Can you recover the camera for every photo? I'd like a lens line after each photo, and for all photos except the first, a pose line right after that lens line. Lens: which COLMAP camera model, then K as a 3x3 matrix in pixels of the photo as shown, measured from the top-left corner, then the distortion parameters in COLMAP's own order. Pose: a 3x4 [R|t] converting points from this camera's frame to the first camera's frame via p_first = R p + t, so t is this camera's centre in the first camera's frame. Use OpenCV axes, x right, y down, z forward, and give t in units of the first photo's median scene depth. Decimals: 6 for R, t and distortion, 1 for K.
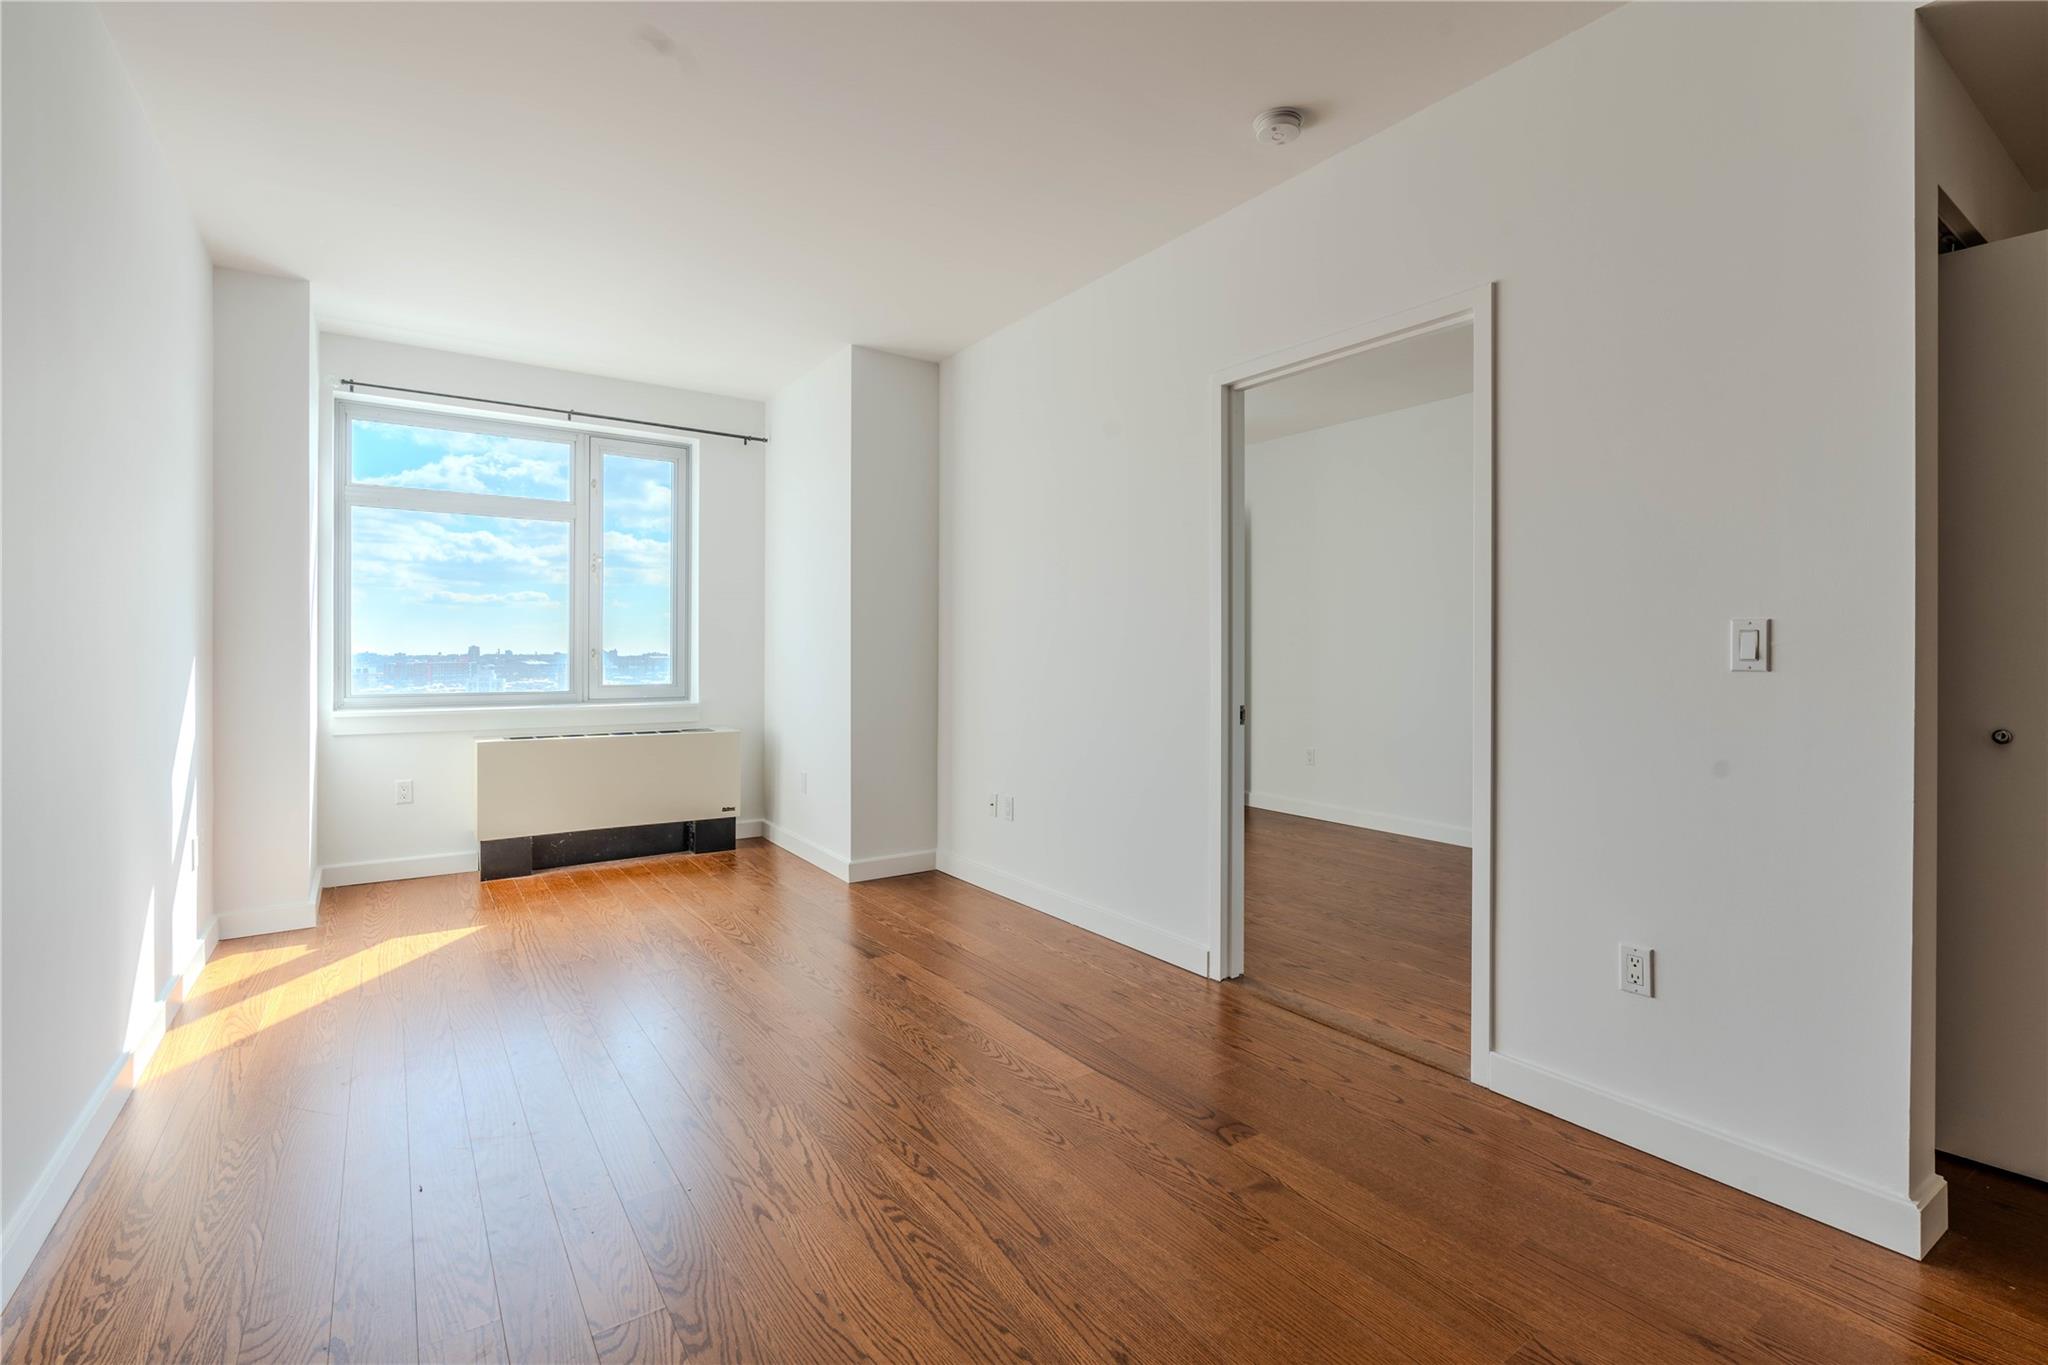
lens RADIAL K [[918.3, 0, 1027.3], [0, 918.3, 666.2], [0, 0, 1]] dist [-0.004430, 0.001369]
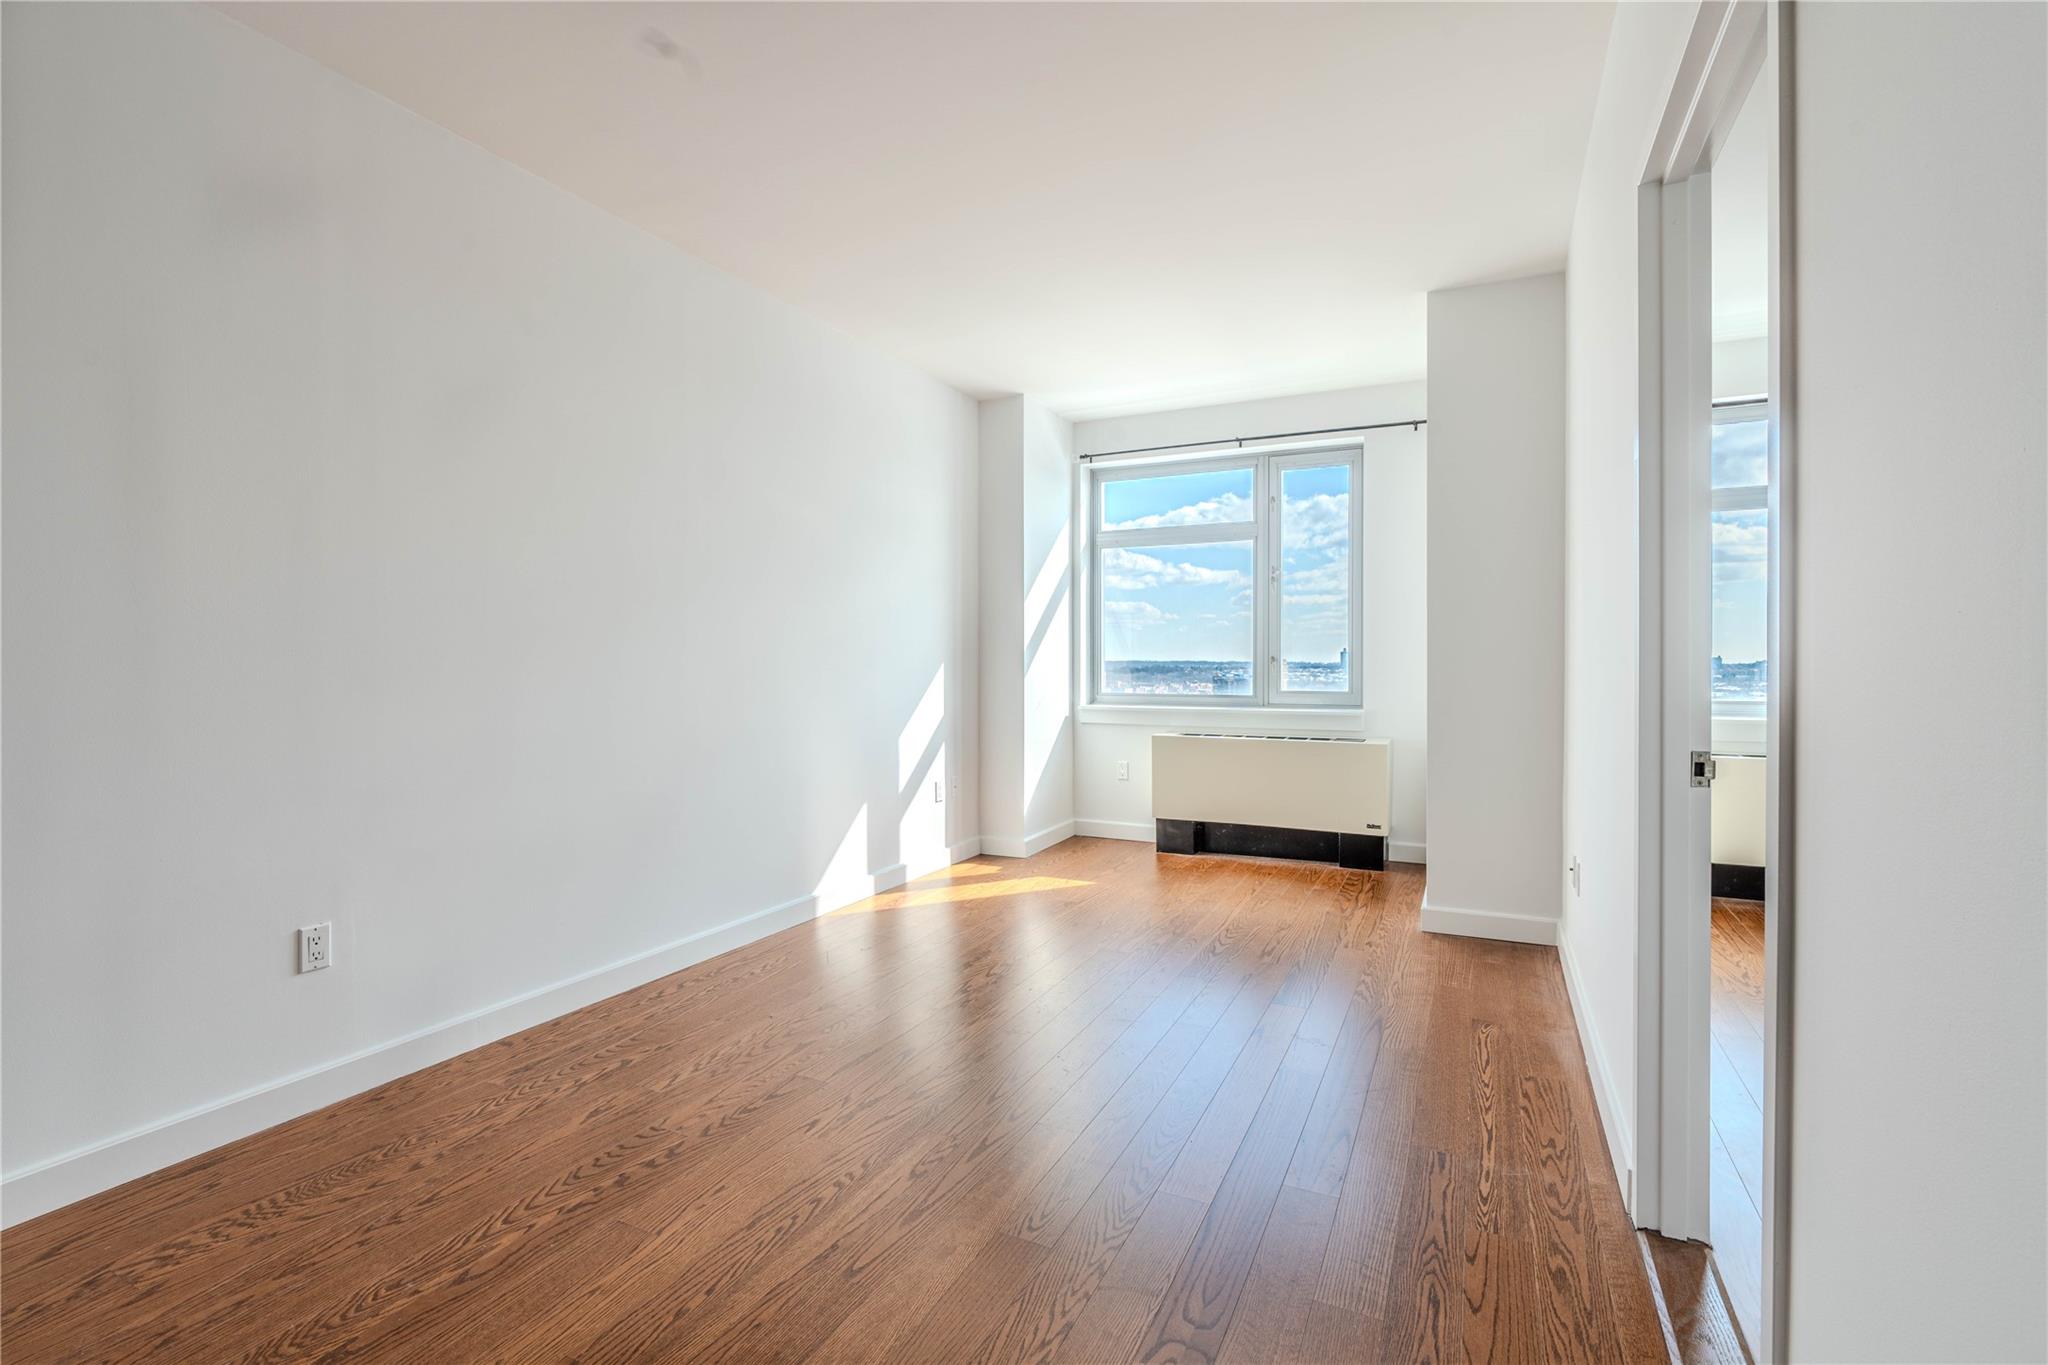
lens RADIAL K [[918.3, 0, 1026.6], [0, 918.3, 672.8], [0, 0, 1]] dist [-0.004430, 0.001369]
pose [[0.481658, 0.008180, -0.876321, 0.355978], [-0.010041, 0.999942, 0.003816, -0.001048], [0.876302, 0.006961, 0.481712, 0.265164]]
